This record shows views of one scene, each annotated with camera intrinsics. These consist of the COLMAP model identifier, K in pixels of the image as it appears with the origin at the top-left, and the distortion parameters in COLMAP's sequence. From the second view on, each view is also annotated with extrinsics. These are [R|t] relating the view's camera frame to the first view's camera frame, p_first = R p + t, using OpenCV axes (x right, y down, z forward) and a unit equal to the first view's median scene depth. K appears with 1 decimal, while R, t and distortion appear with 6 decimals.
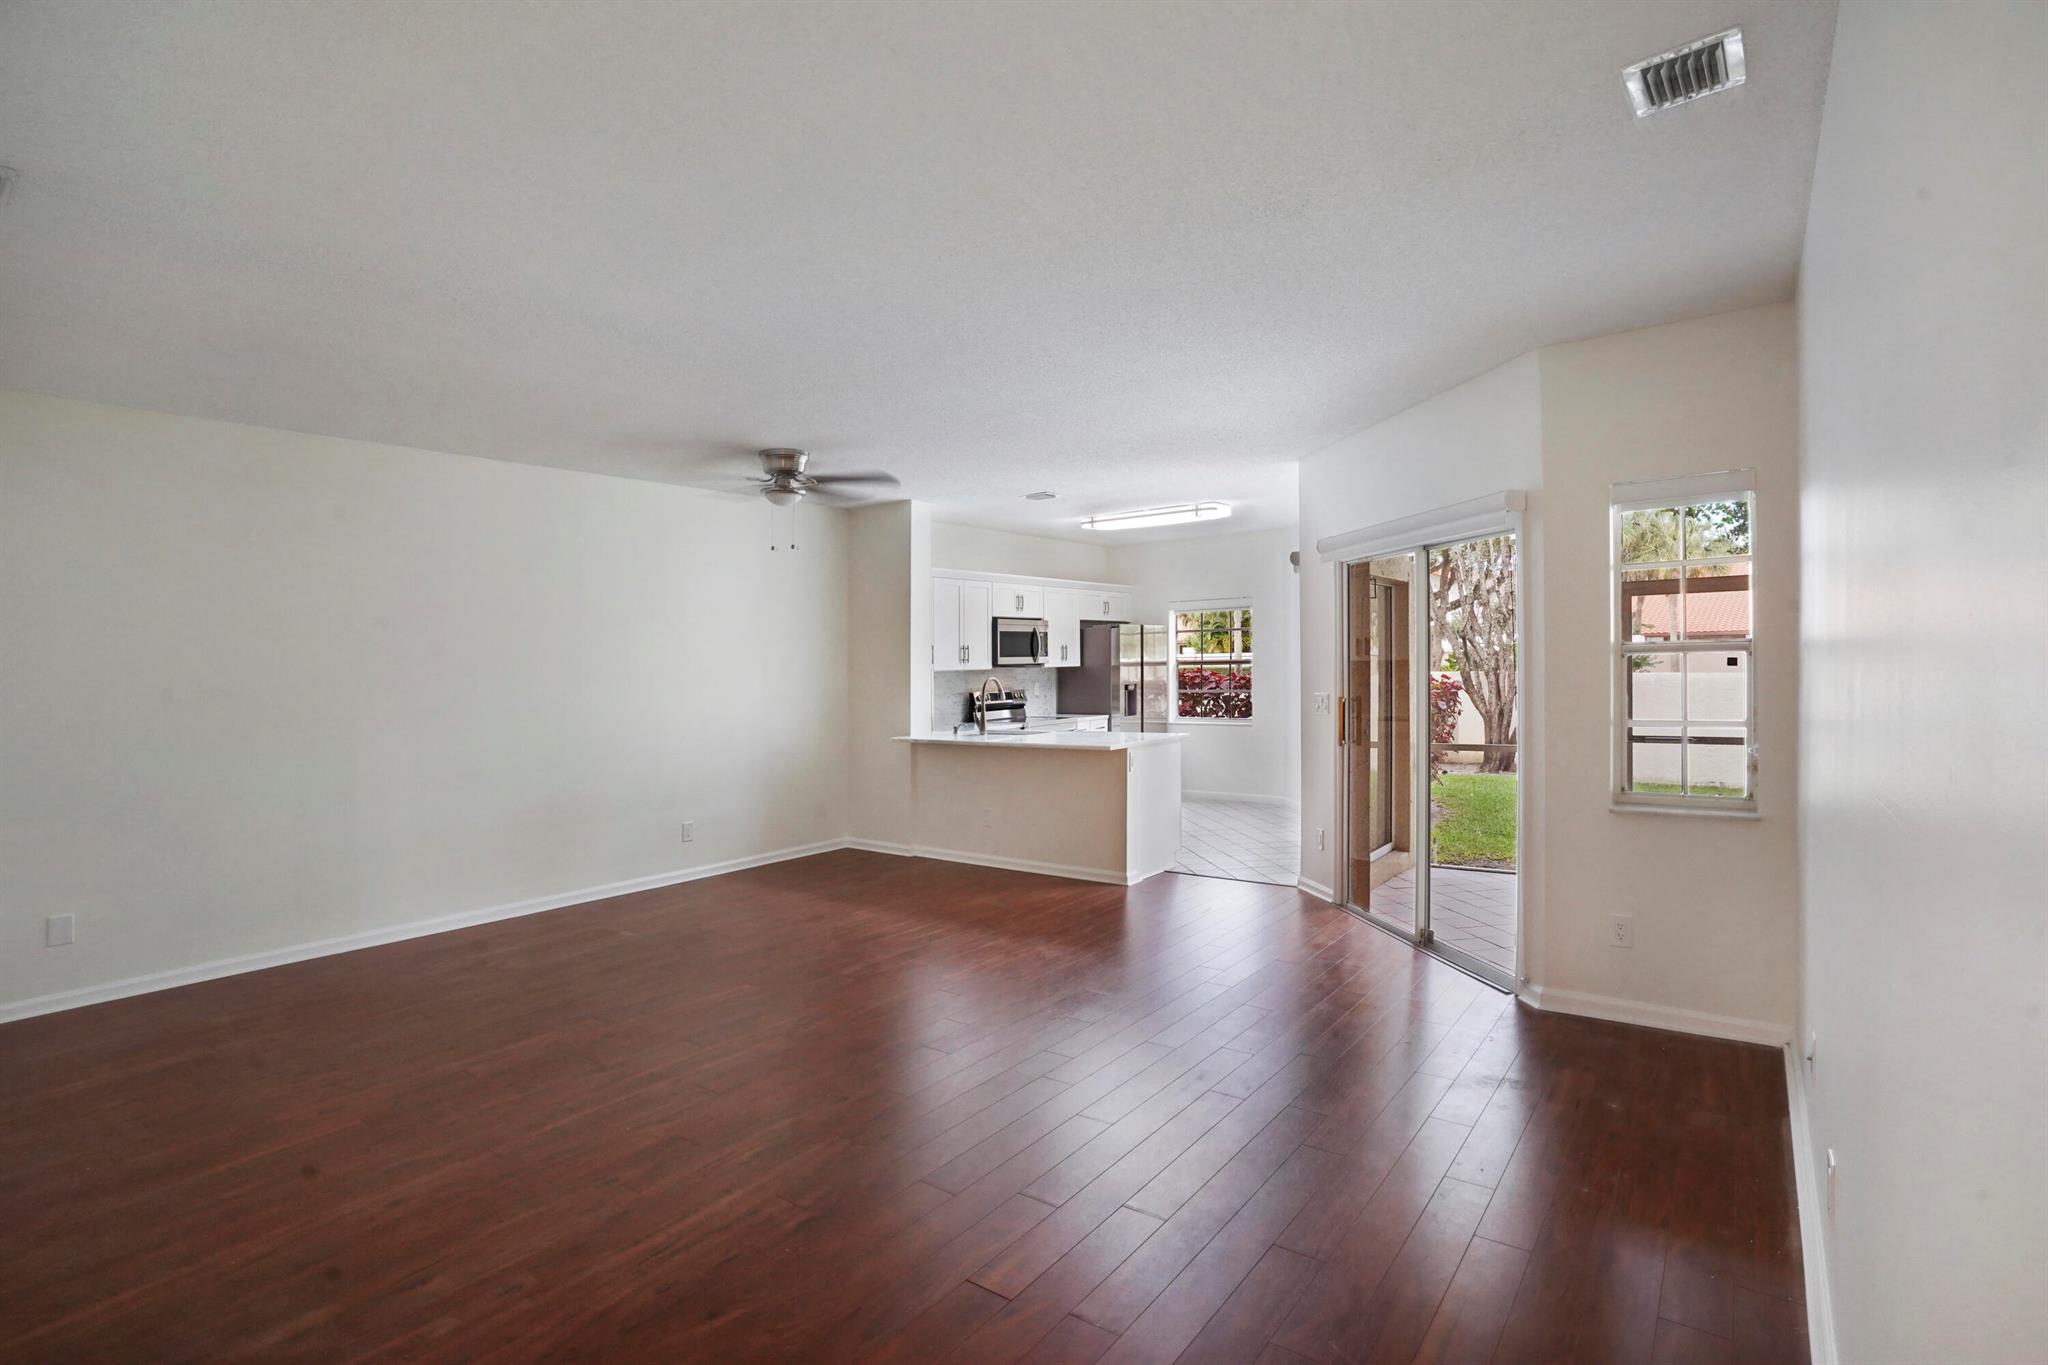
lens RADIAL K [[973.7, 0, 1025.1], [0, 973.7, 678.0], [0, 0, 1]] dist [-0.019554, 0.002736]
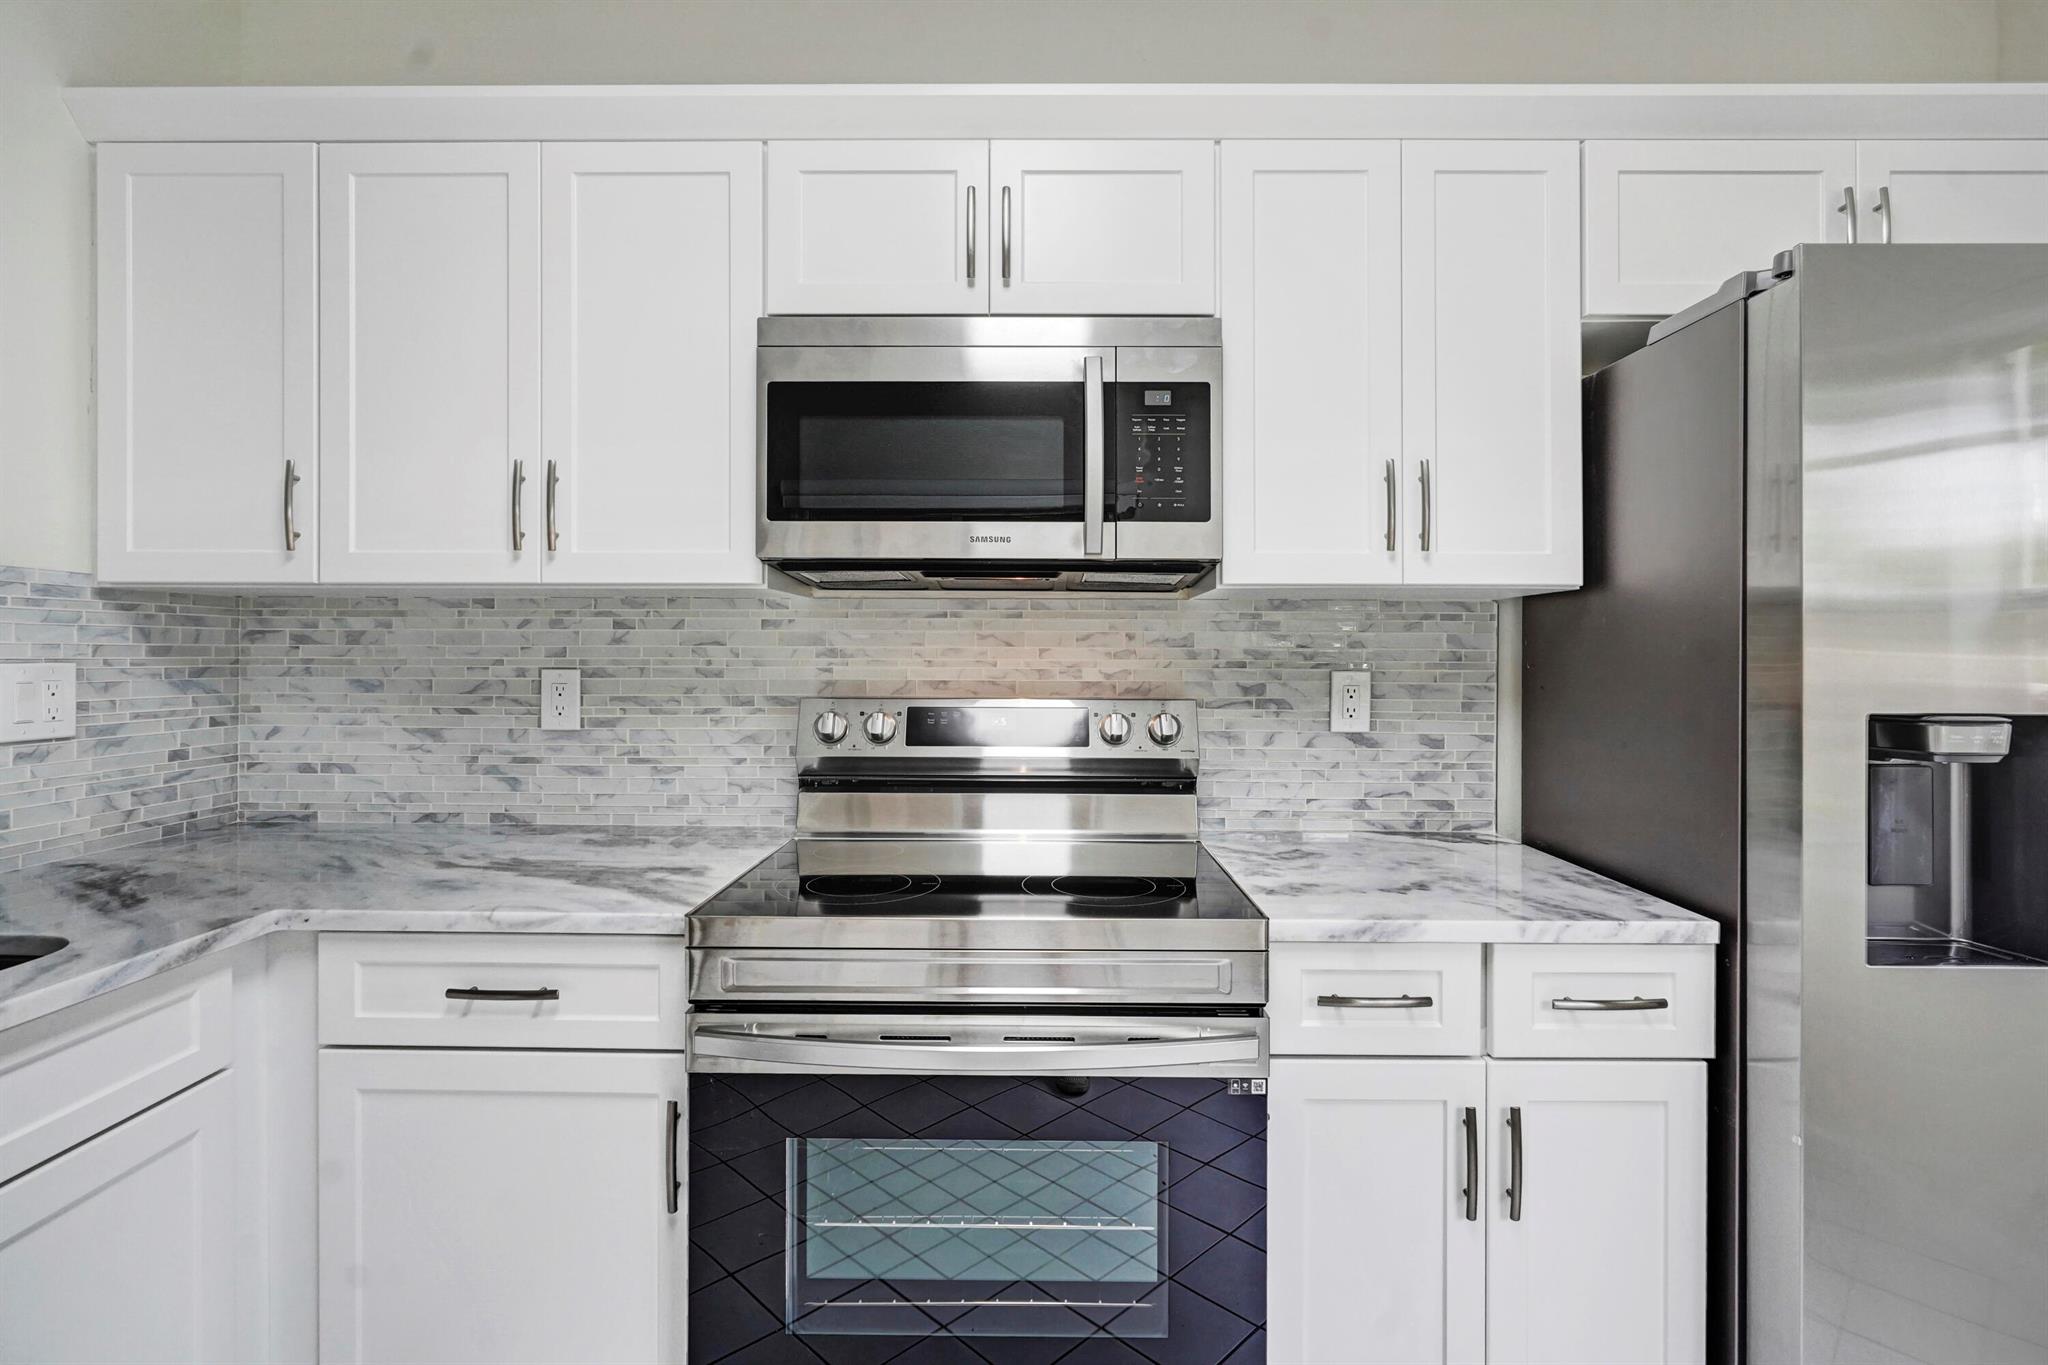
lens RADIAL K [[973.7, 0, 1052.8], [0, 973.7, 641.9], [0, 0, 1]] dist [-0.019554, 0.002736]
pose [[0.599919, 0.007585, -0.800025, 0.146364], [-0.029730, 0.999476, -0.012817, 0.003062], [0.799508, 0.031474, 0.599830, 0.865518]]
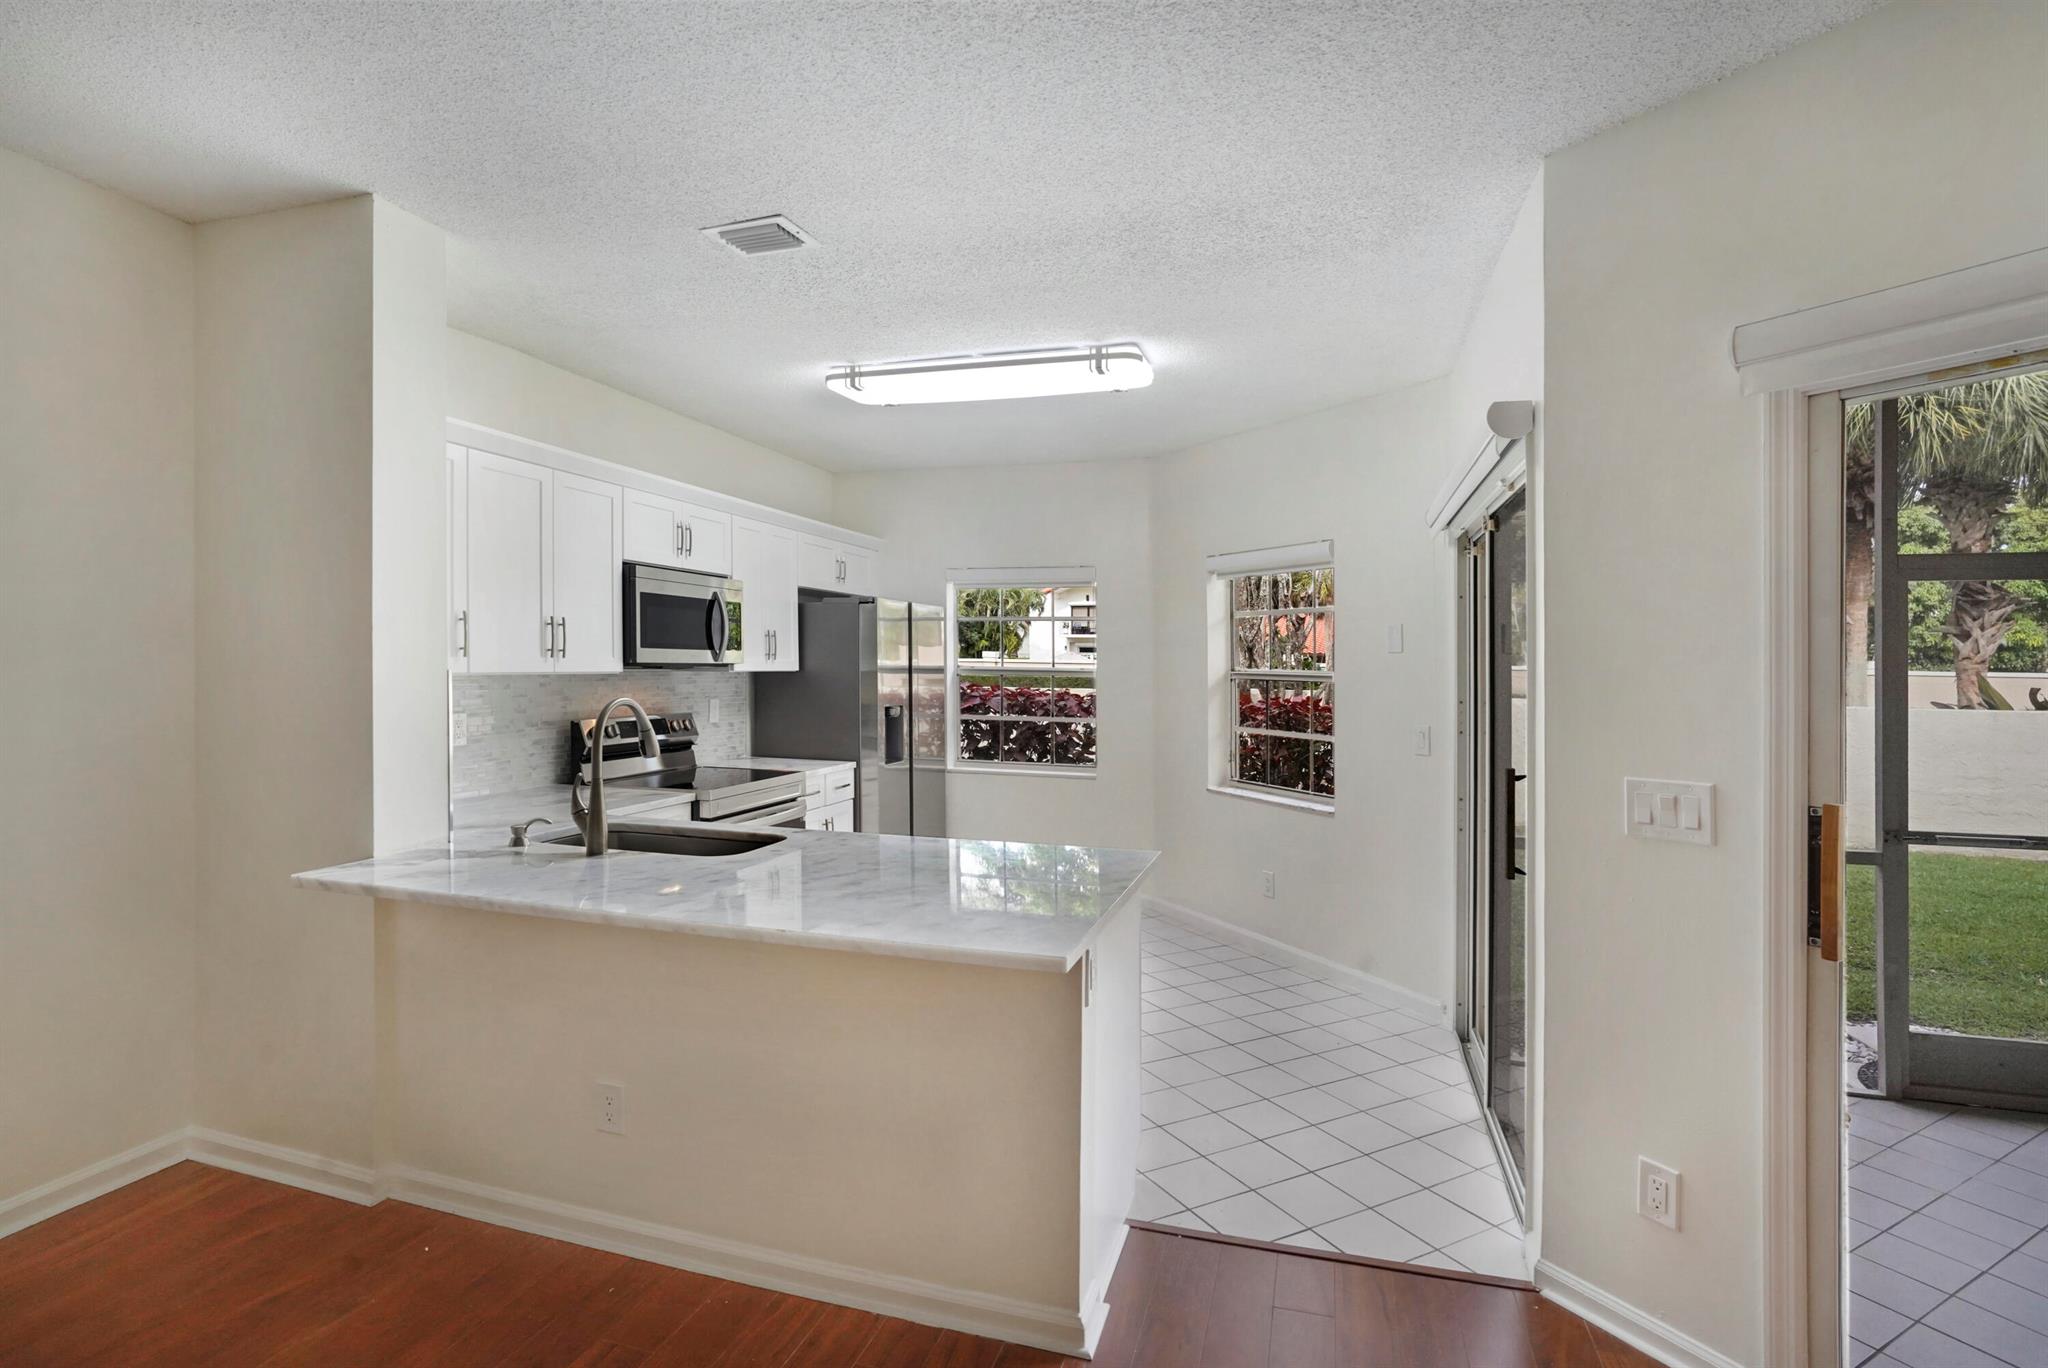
lens RADIAL K [[973.7, 0, 1071.6], [0, 973.7, 719.5], [0, 0, 1]] dist [-0.019554, 0.002736]
pose [[0.924270, 0.009293, 0.381626, -0.010994], [-0.023684, 0.999174, 0.033031, -0.006646], [-0.381004, -0.039568, 0.923726, 0.449703]]
